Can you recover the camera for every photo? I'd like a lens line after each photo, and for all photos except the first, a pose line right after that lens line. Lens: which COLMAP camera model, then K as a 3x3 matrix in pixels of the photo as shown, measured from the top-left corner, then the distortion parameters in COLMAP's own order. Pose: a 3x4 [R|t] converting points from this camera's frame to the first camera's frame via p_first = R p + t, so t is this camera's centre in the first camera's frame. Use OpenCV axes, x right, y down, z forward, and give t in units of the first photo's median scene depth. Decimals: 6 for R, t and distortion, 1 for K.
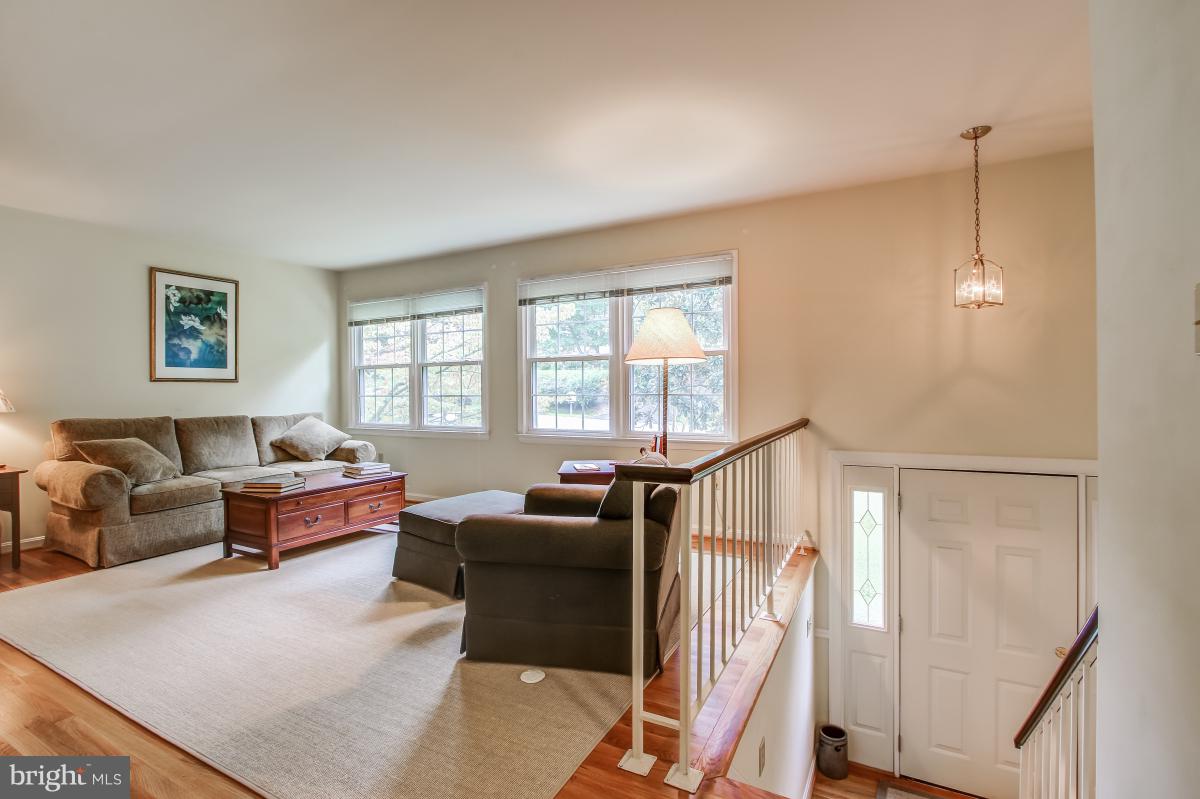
lens RADIAL K [[556.9, 0, 609.1], [0, 556.9, 397.8], [0, 0, 1]] dist [-0.016358, 0.003436]
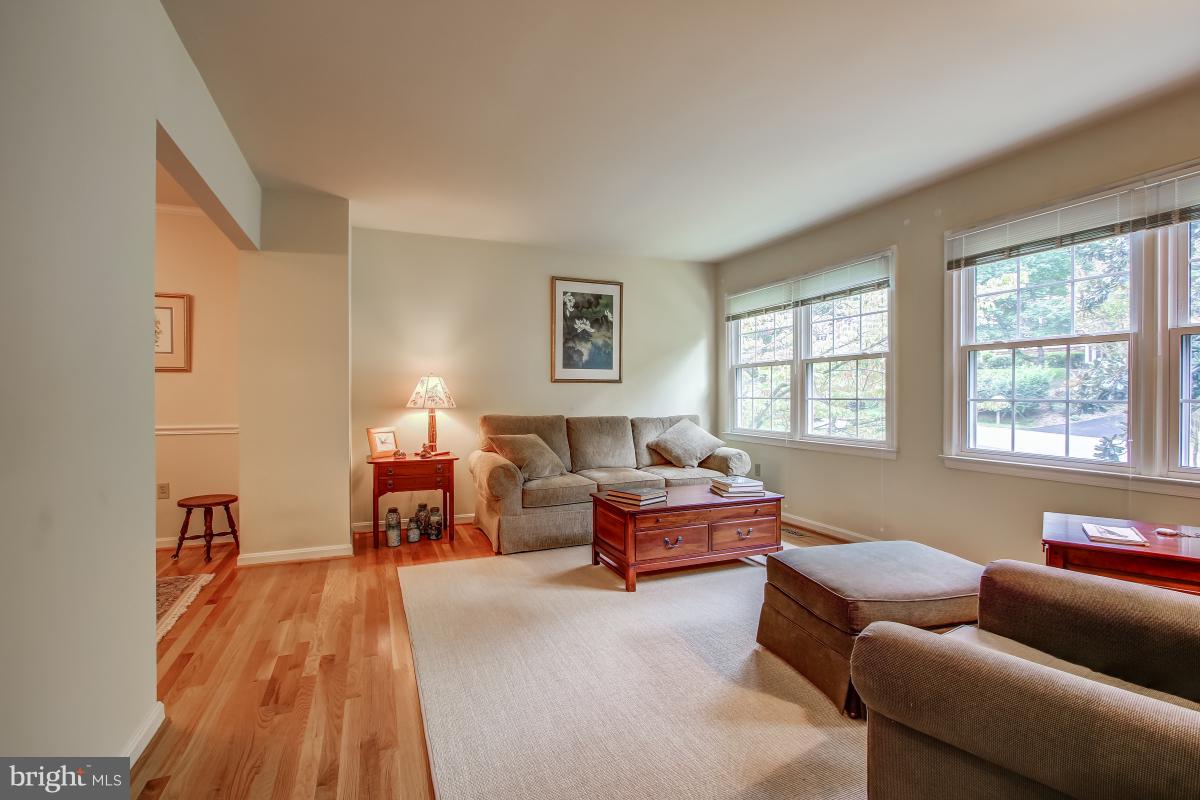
lens RADIAL K [[556.9, 0, 597.8], [0, 556.9, 395.9], [0, 0, 1]] dist [-0.016358, 0.003436]
pose [[0.771200, 0.009383, -0.636524, -0.062980], [-0.014907, 0.999883, -0.003322, -0.000572], [0.636419, 0.012051, 0.771250, 0.210857]]
